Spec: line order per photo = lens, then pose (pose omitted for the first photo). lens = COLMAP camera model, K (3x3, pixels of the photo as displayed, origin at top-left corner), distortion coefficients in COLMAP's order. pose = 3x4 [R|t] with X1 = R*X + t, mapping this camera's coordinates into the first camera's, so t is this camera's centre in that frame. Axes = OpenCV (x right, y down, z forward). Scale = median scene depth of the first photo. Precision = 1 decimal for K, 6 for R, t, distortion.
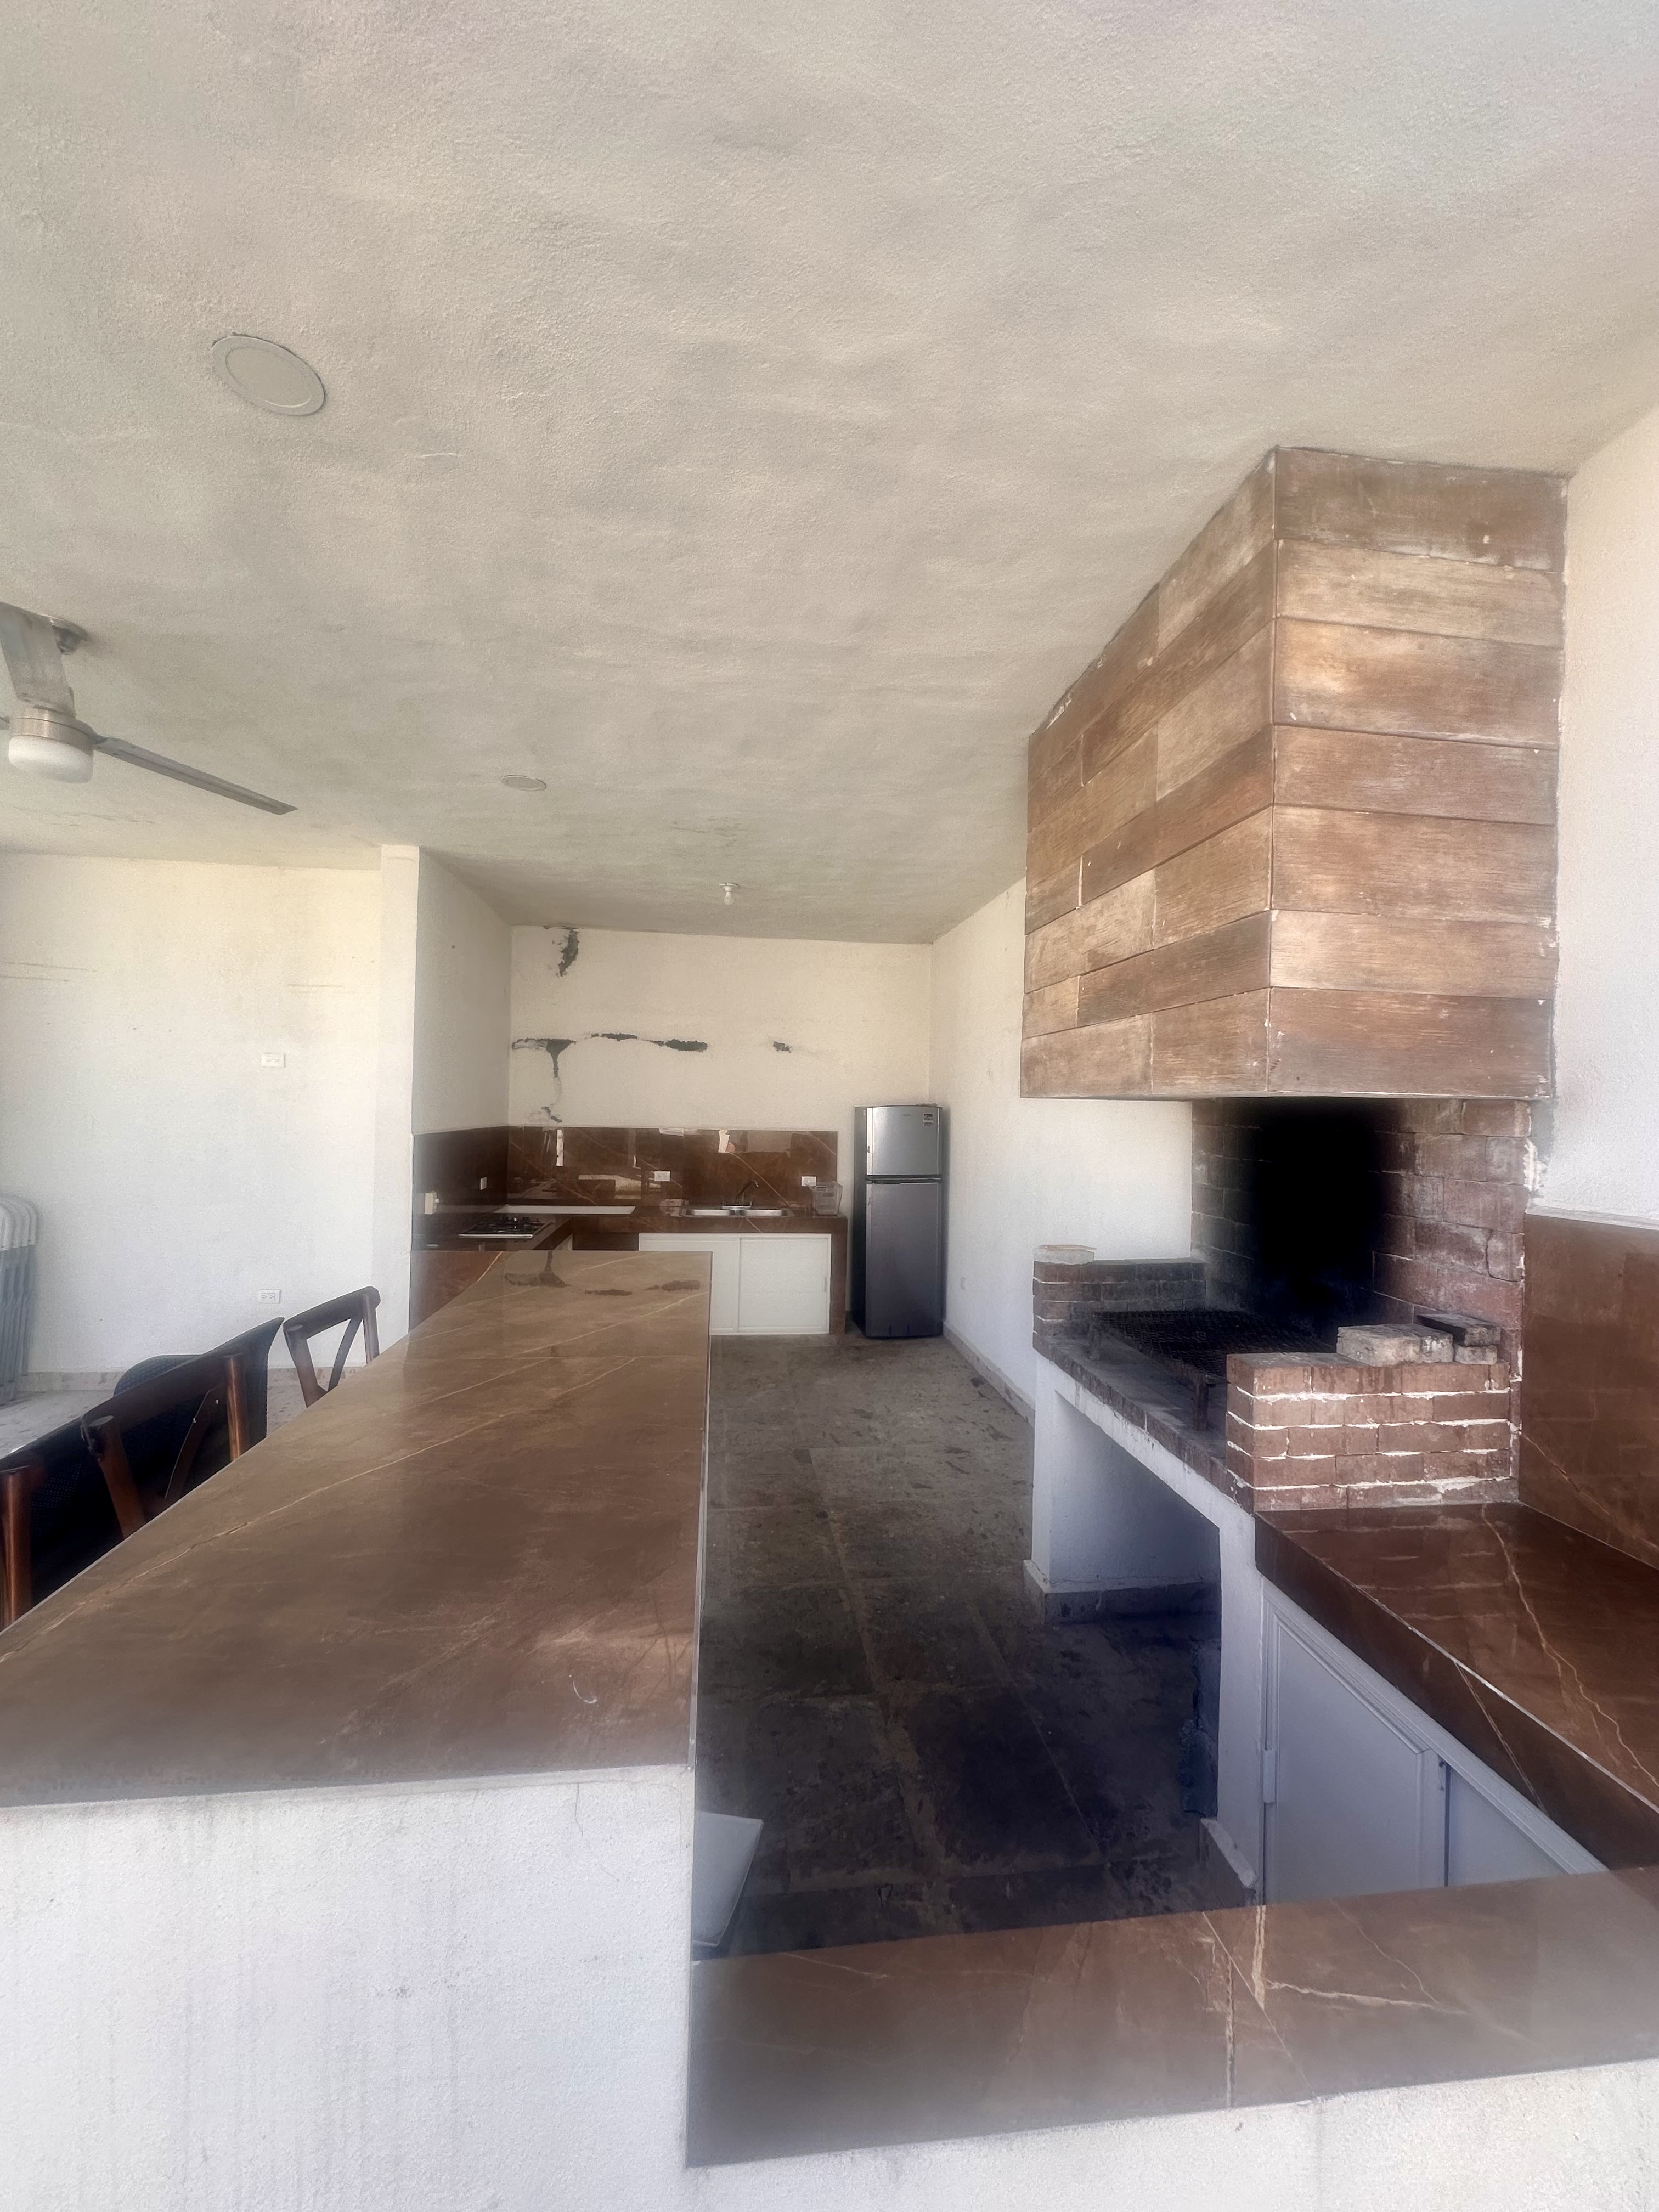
lens RADIAL K [[889.0, 0, 828.2], [0, 889.0, 1104.3], [0, 0, 1]] dist [-0.000438, 0.000133]
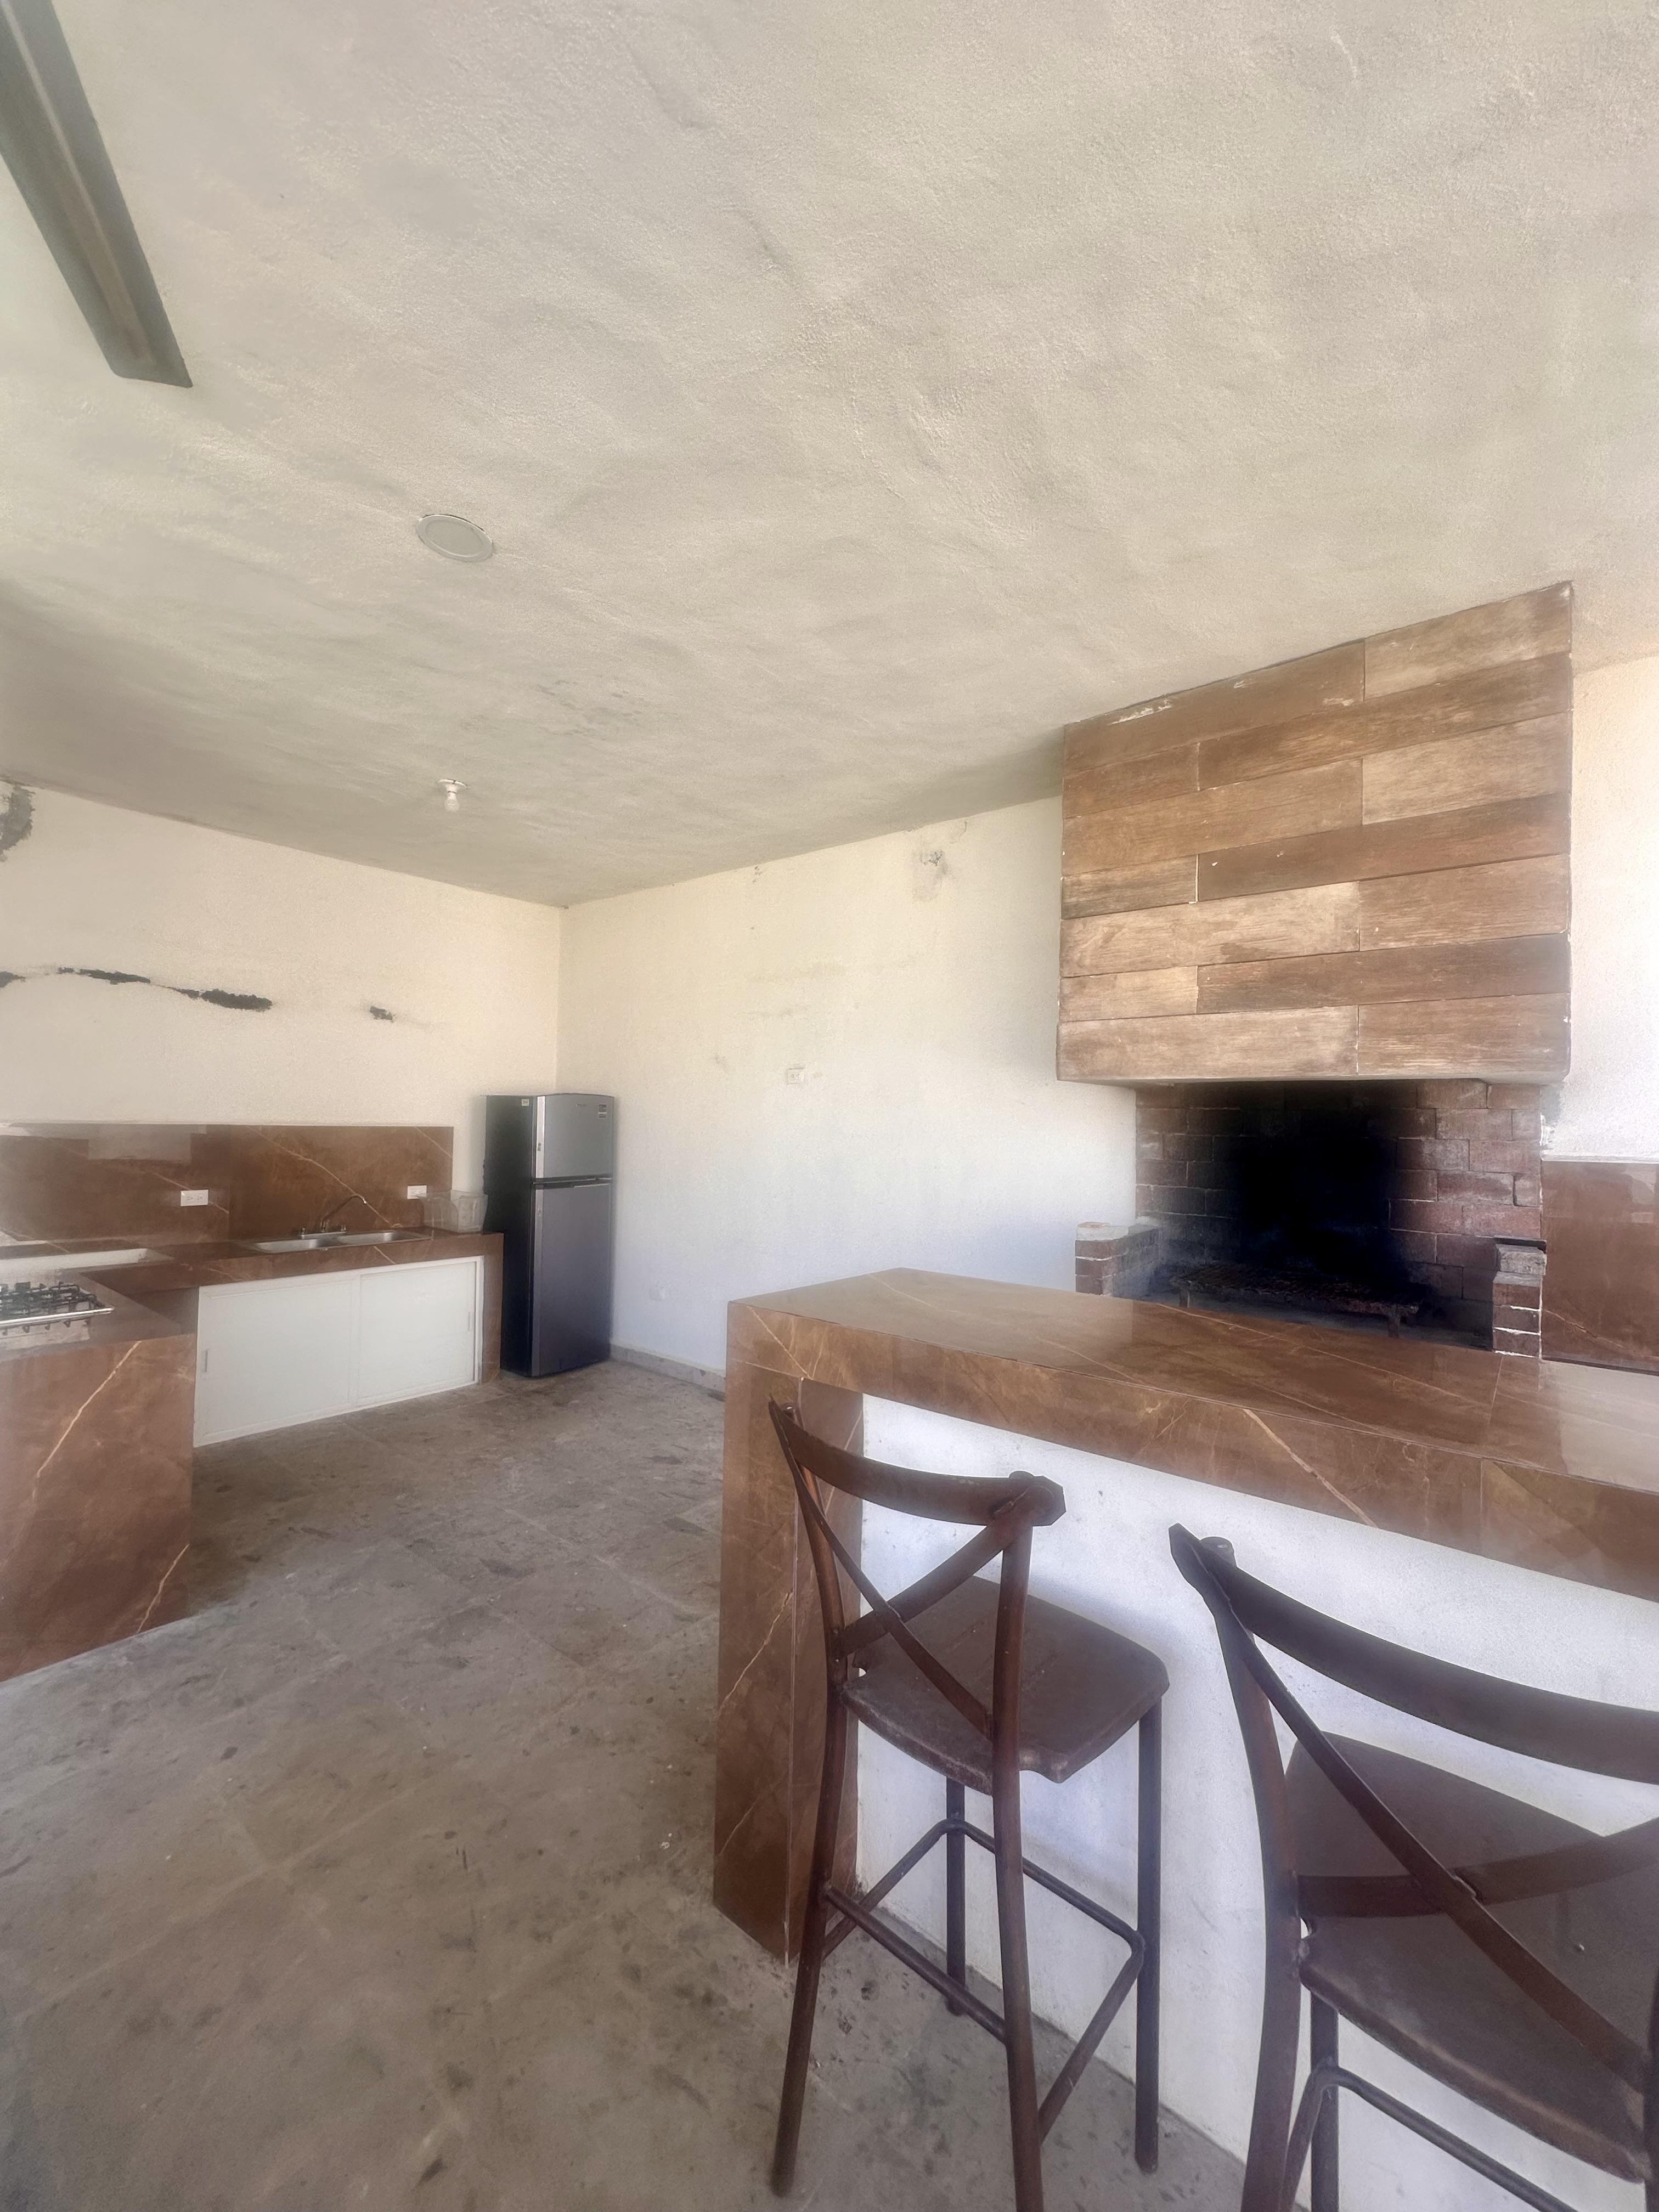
lens RADIAL K [[889.0, 0, 829.5], [0, 889.0, 1104.5], [0, 0, 1]] dist [-0.000438, 0.000133]
pose [[0.721817, 0.006453, 0.692054, -0.777214], [-0.006517, 0.999976, -0.002526, 0.028430], [-0.692053, -0.002687, 0.721842, 0.528800]]
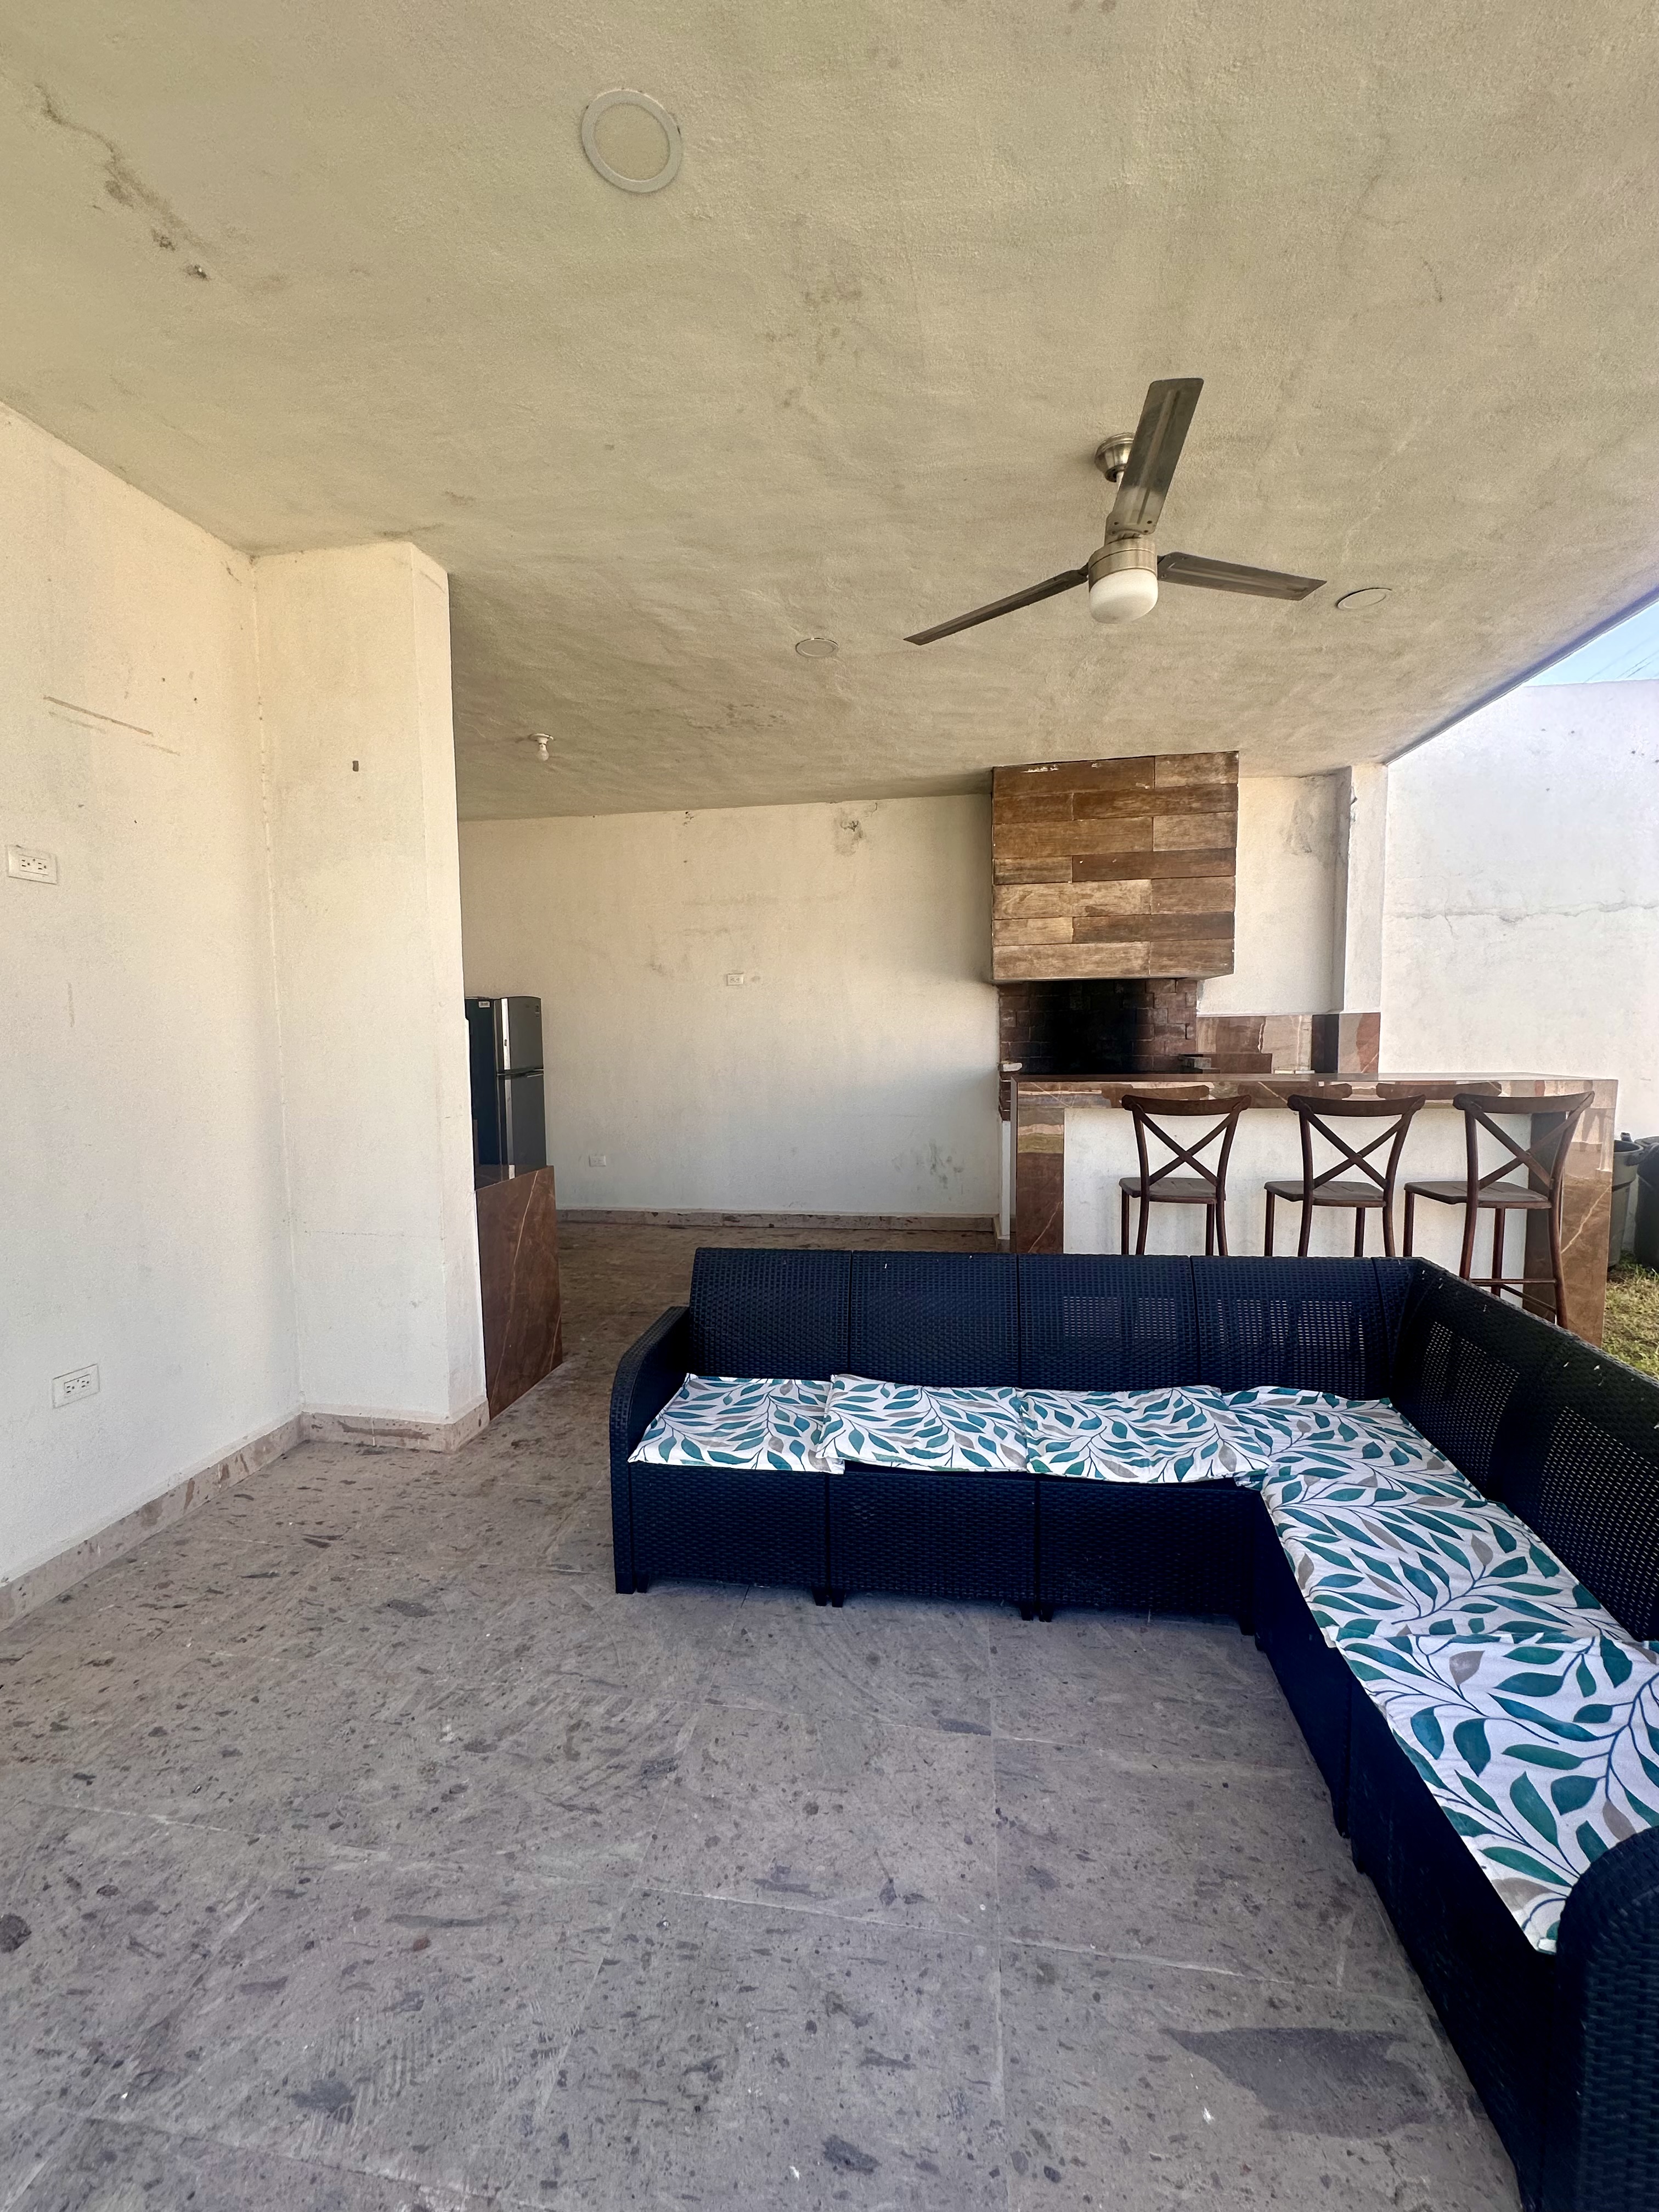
lens RADIAL K [[889.0, 0, 832.5], [0, 889.0, 1100.5], [0, 0, 1]] dist [-0.000438, 0.000133]
pose [[0.280045, -0.099806, 0.954784, -1.810113], [0.017290, 0.994944, 0.098933, 0.058422], [-0.959831, -0.011197, 0.280355, 0.947802]]
